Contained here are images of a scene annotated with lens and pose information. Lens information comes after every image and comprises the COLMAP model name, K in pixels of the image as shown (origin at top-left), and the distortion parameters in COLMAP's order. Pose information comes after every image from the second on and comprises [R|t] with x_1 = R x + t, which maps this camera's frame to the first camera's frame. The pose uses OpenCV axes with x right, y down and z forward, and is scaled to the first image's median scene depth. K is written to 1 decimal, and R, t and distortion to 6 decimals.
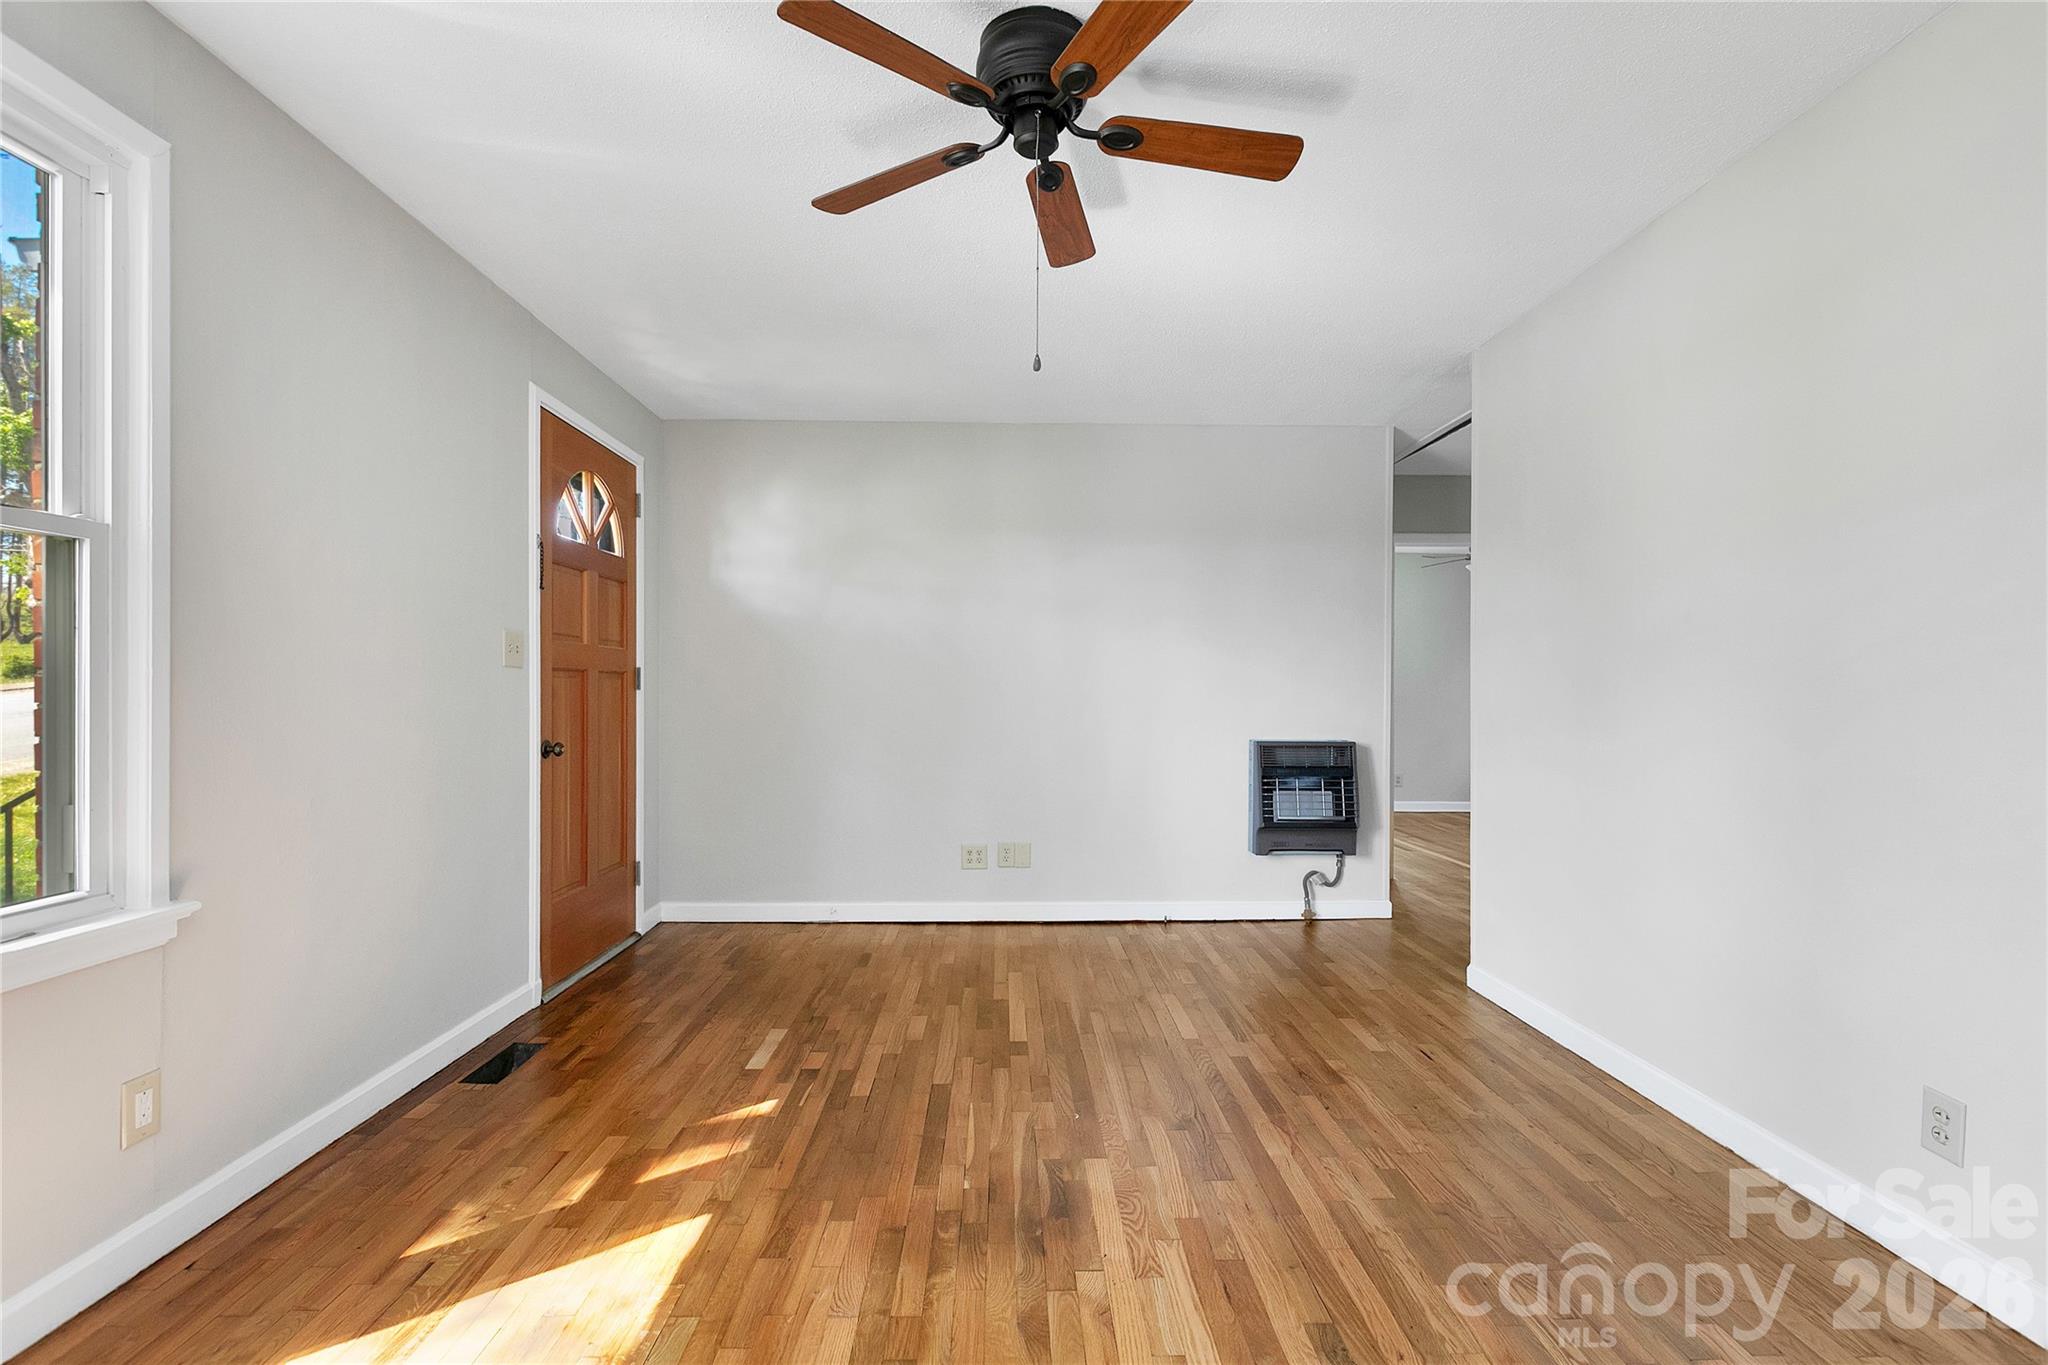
lens RADIAL K [[926.3, 0, 1004.4], [0, 926.3, 698.3], [0, 0, 1]] dist [0.002549, 0.000251]
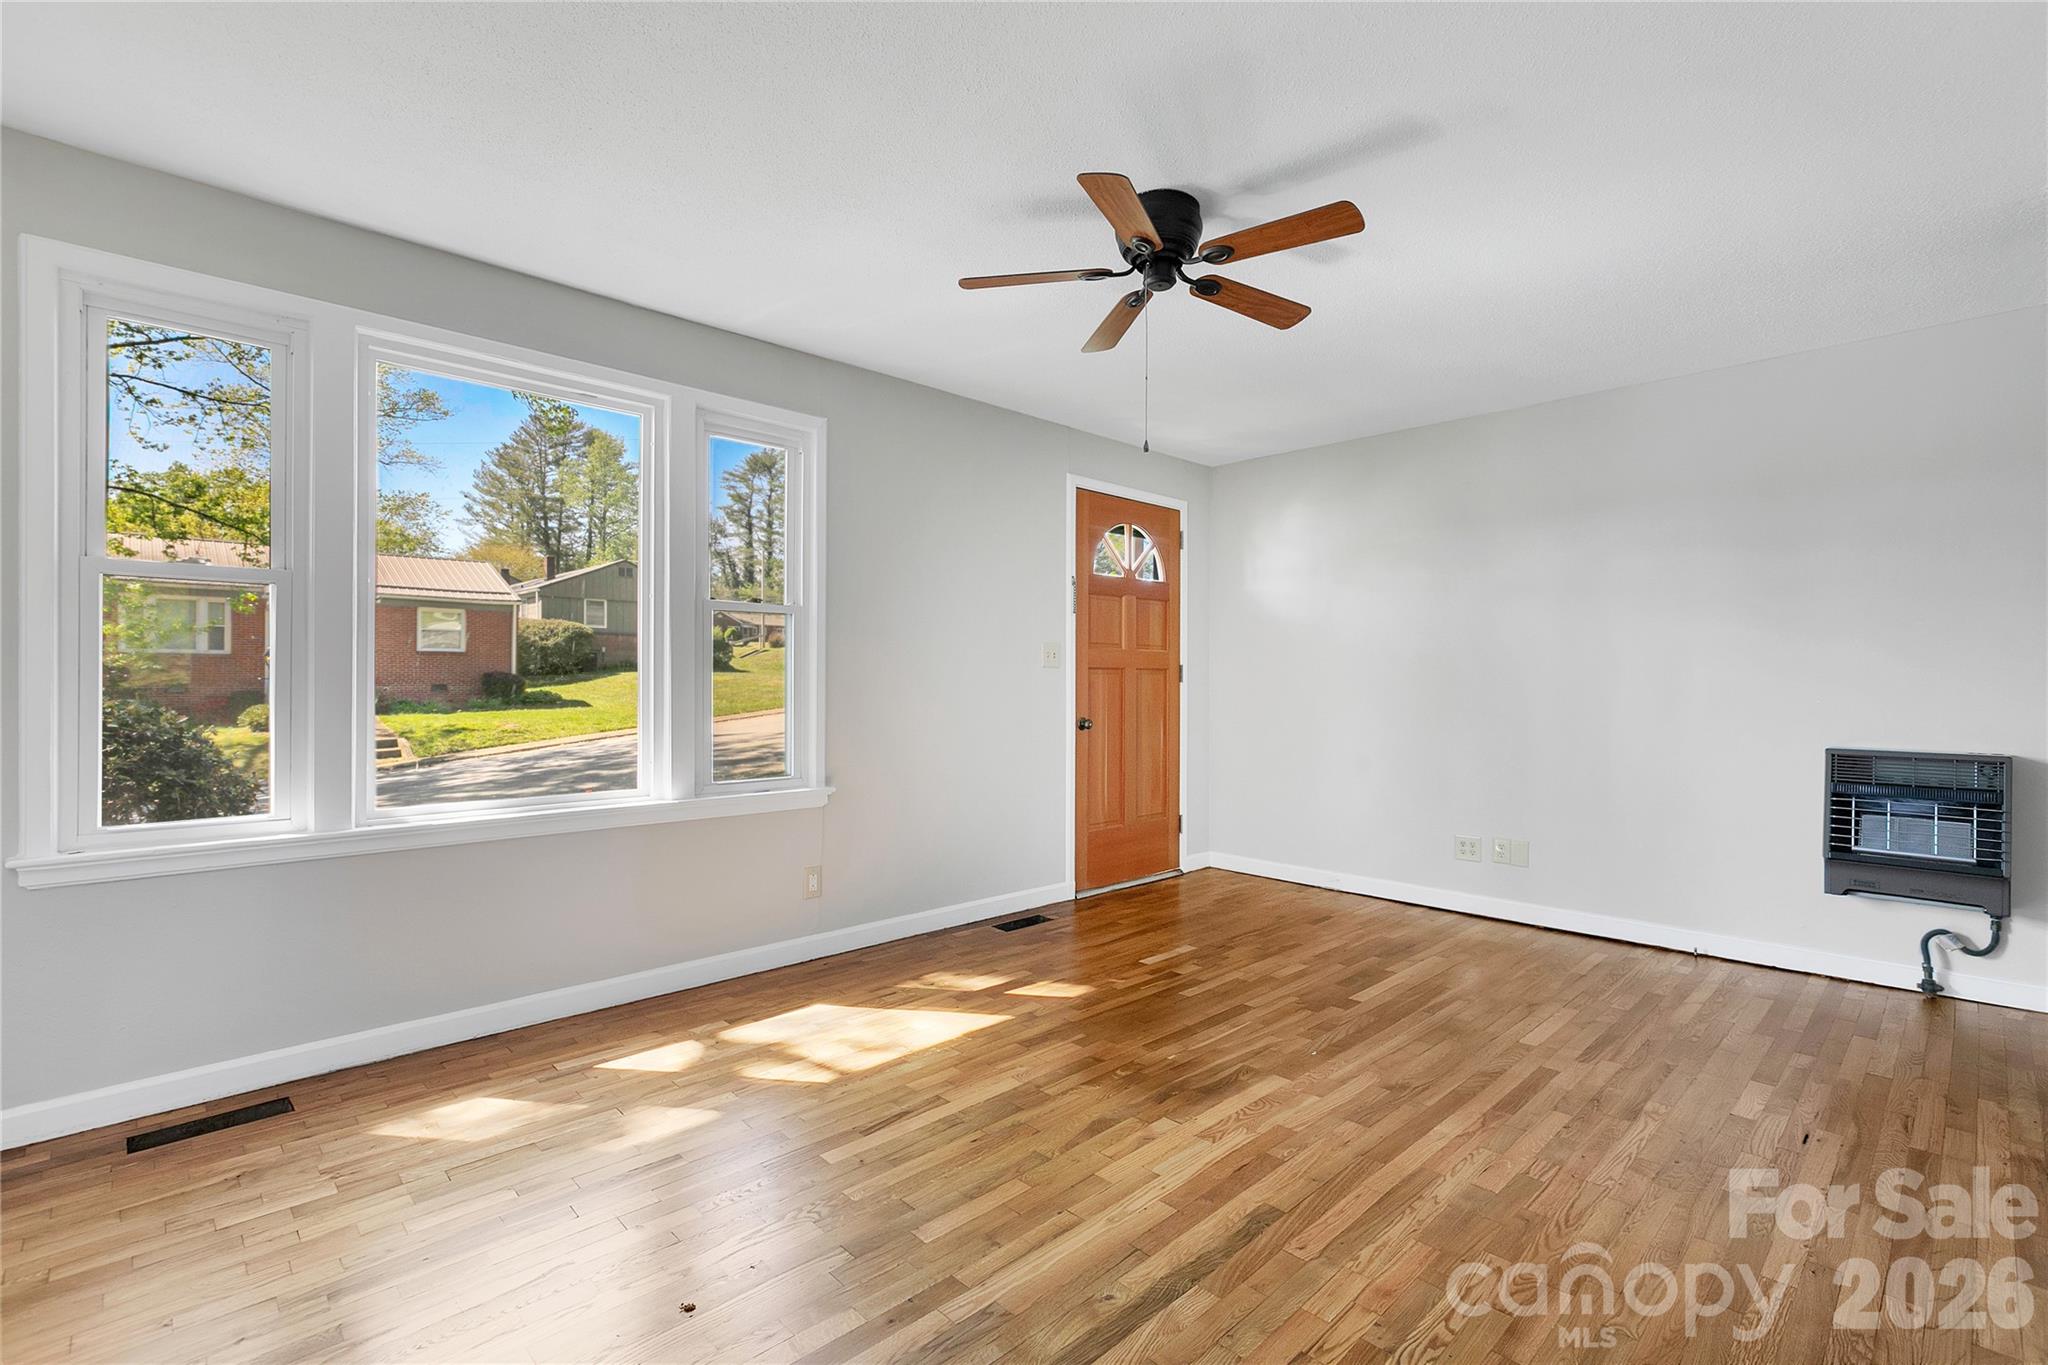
lens RADIAL K [[903.9, 0, 1034.0], [0, 903.9, 694.1], [0, 0, 1]] dist [-0.012507, 0.004001]
pose [[0.683636, 0.010490, -0.729748, 0.553425], [-0.005641, 0.999943, 0.009090, -0.004954], [0.729801, -0.002098, 0.683656, -0.020647]]
